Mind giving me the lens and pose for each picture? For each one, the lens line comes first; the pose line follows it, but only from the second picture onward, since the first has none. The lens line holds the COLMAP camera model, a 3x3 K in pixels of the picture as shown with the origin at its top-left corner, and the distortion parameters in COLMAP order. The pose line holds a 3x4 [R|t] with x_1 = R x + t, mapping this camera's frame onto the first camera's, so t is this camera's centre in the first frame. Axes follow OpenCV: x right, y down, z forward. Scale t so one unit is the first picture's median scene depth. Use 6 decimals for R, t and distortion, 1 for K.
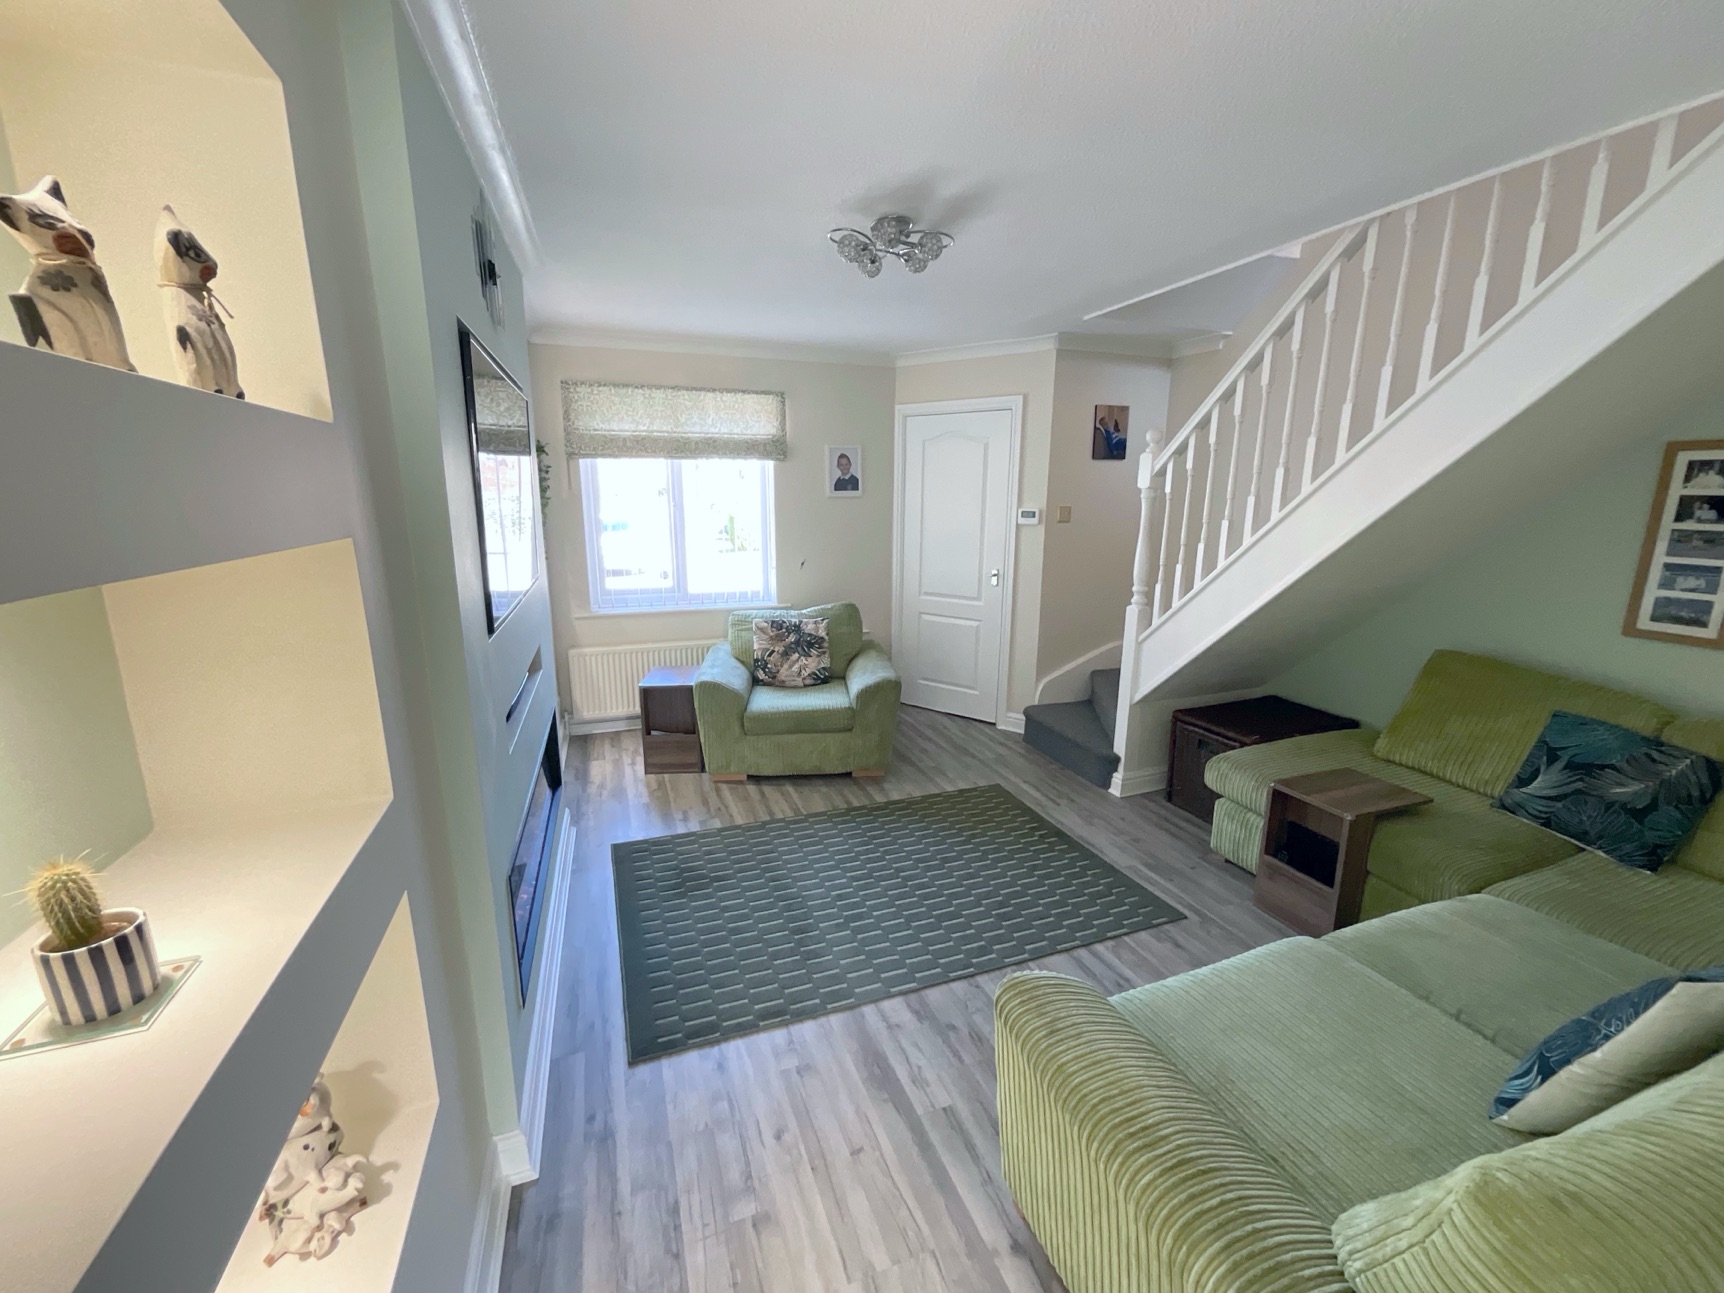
lens RADIAL K [[698.0, 0, 860.7], [0, 698.0, 647.6], [0, 0, 1]] dist [-0.002351, 0.000923]
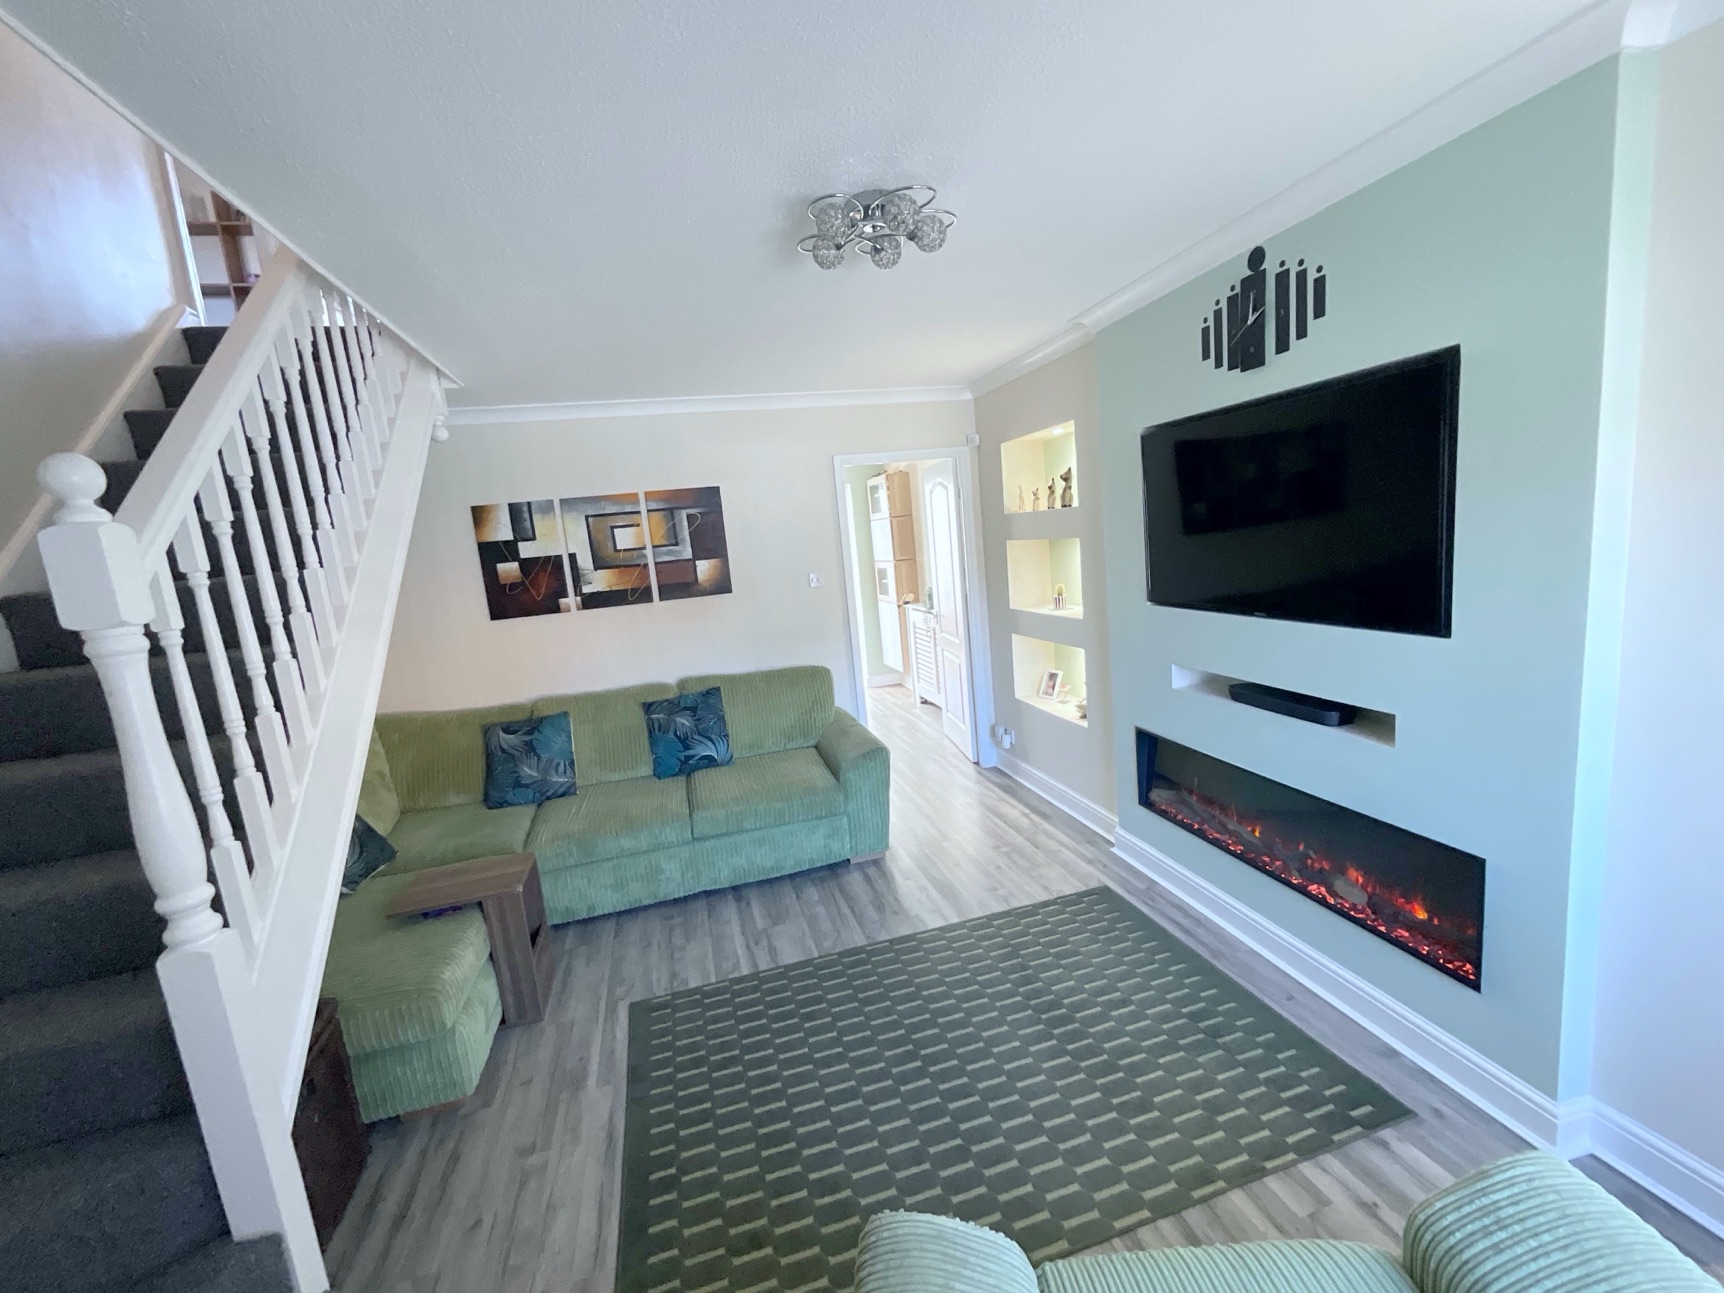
lens RADIAL K [[698.0, 0, 866.6], [0, 698.0, 644.3], [0, 0, 1]] dist [-0.002351, 0.000923]
pose [[-0.993387, 0.073973, 0.087803, 0.013221], [0.101511, 0.923191, 0.370695, -0.292334], [-0.053637, 0.377156, -0.924595, 1.229450]]
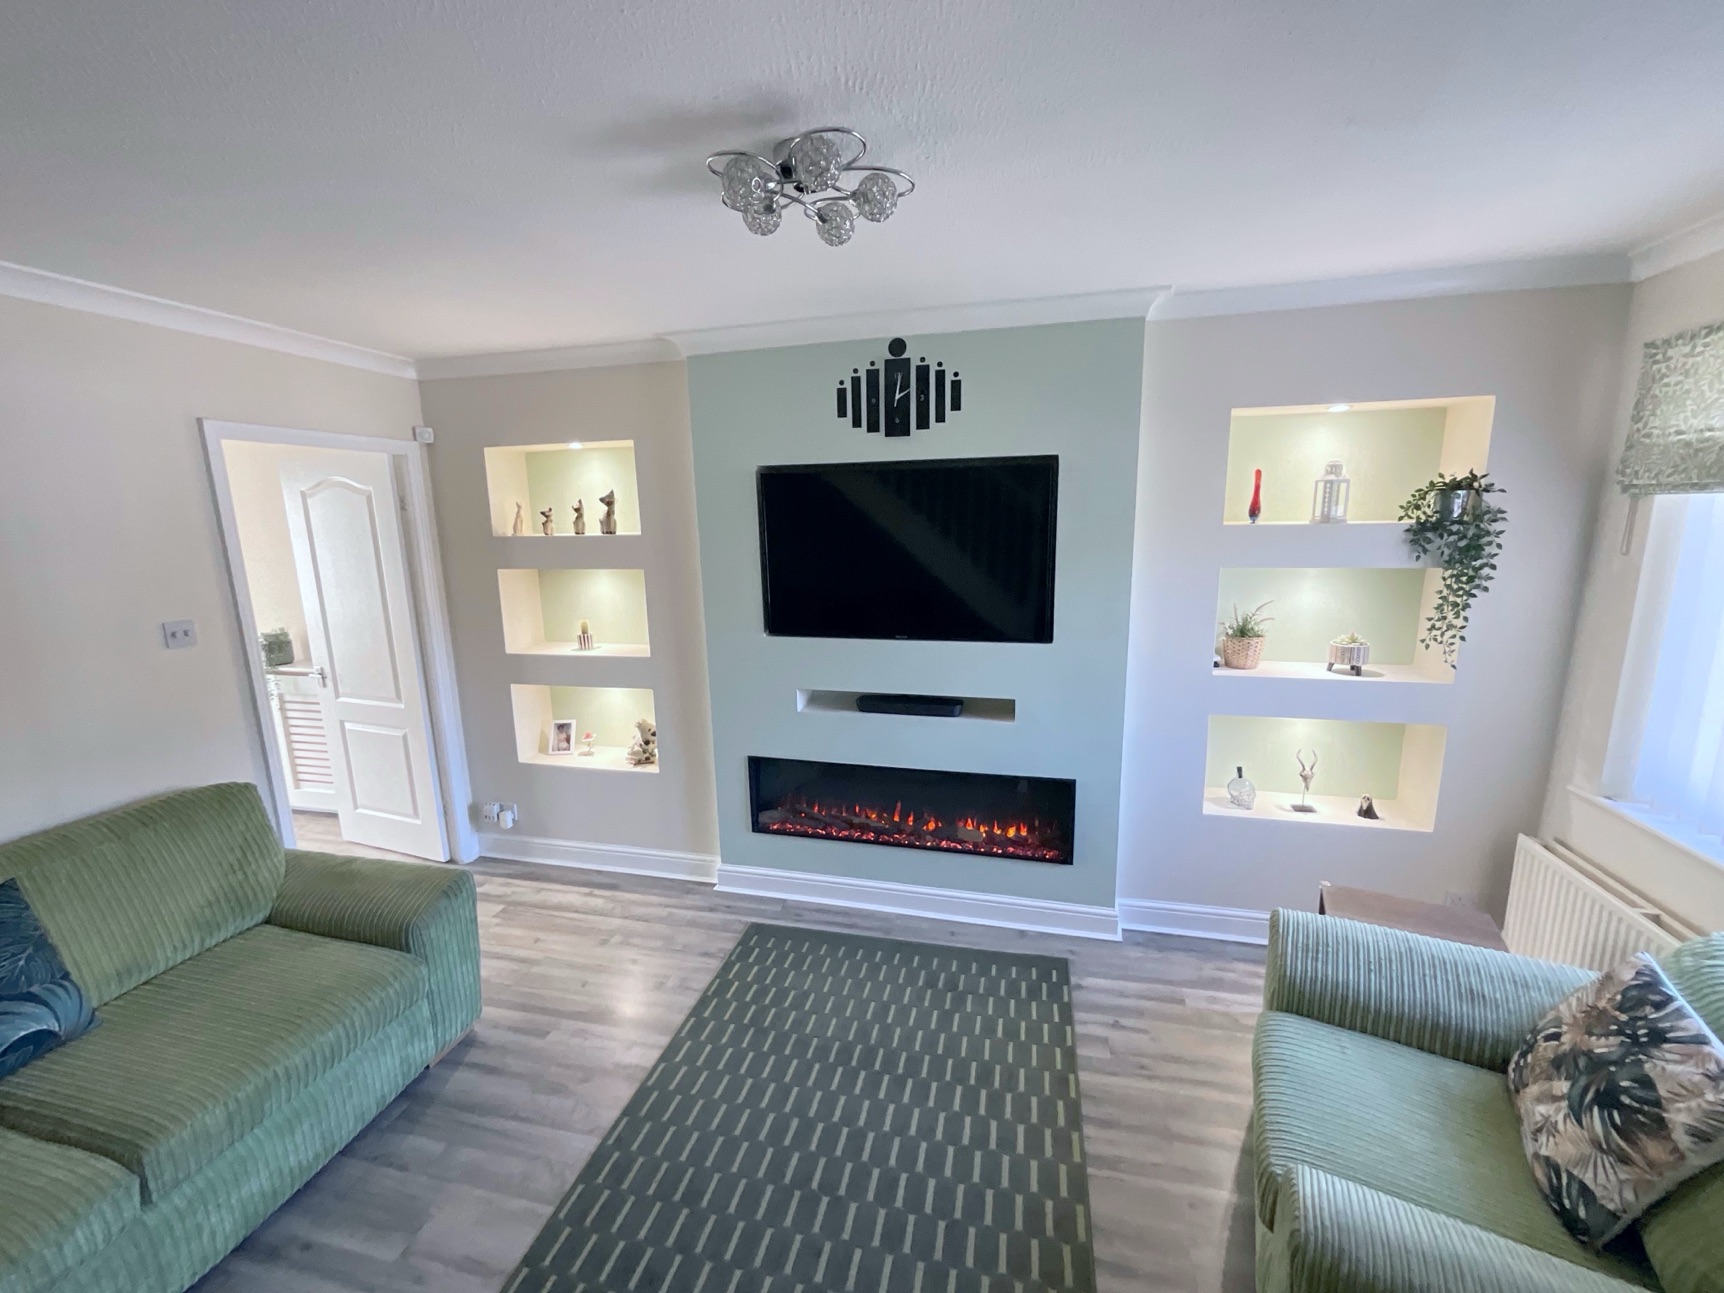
lens RADIAL K [[698.0, 0, 859.5], [0, 698.0, 646.3], [0, 0, 1]] dist [-0.002351, 0.000923]
pose [[-0.554169, 0.162654, -0.816358, 0.376751], [-0.168914, 0.938345, 0.301623, -0.261959], [0.815086, 0.305044, -0.492528, 0.956343]]
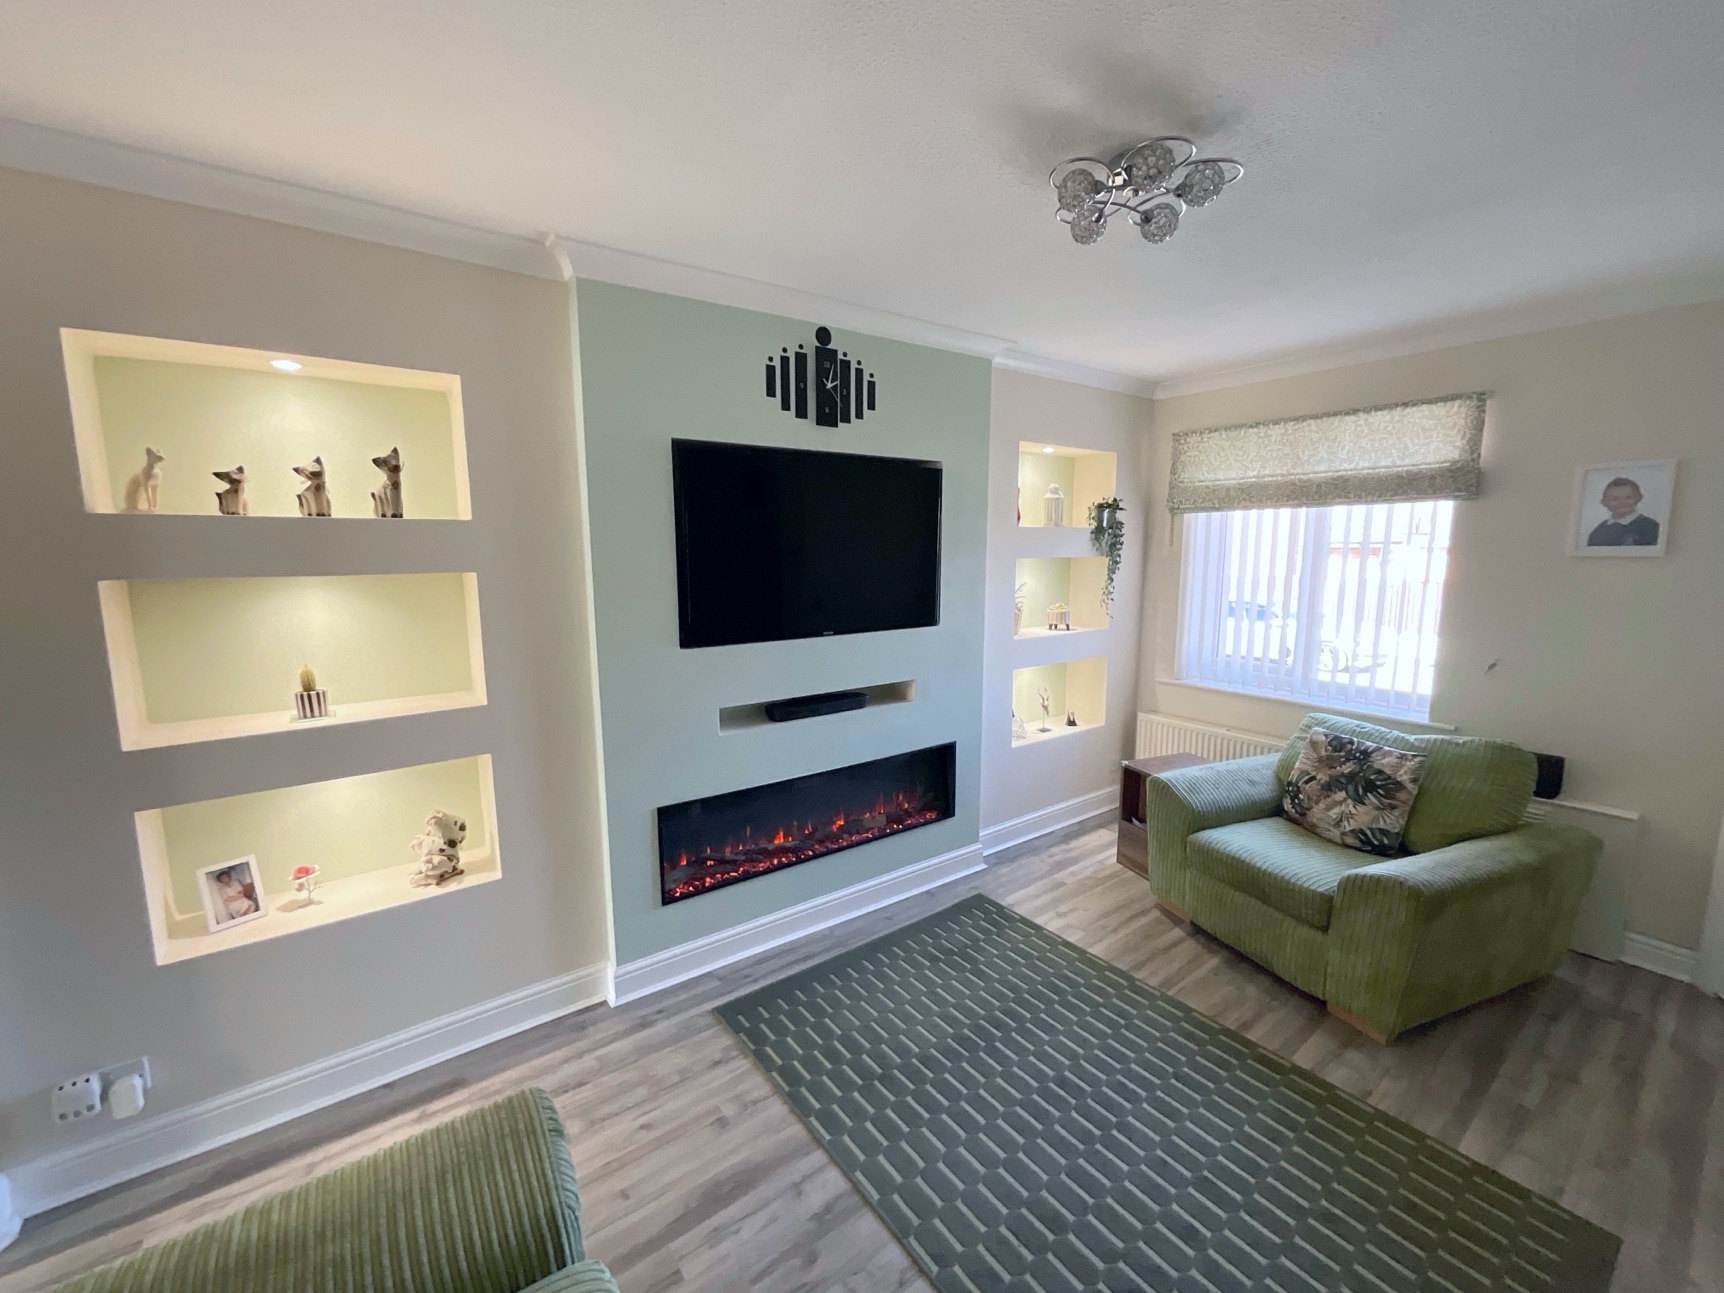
lens RADIAL K [[698.0, 0, 863.5], [0, 698.0, 646.4], [0, 0, 1]] dist [-0.002351, 0.000923]
pose [[0.281024, 0.130801, -0.950745, 0.444686], [-0.207483, 0.975520, 0.072881, -0.091479], [0.937004, 0.176782, 0.301283, 0.413353]]
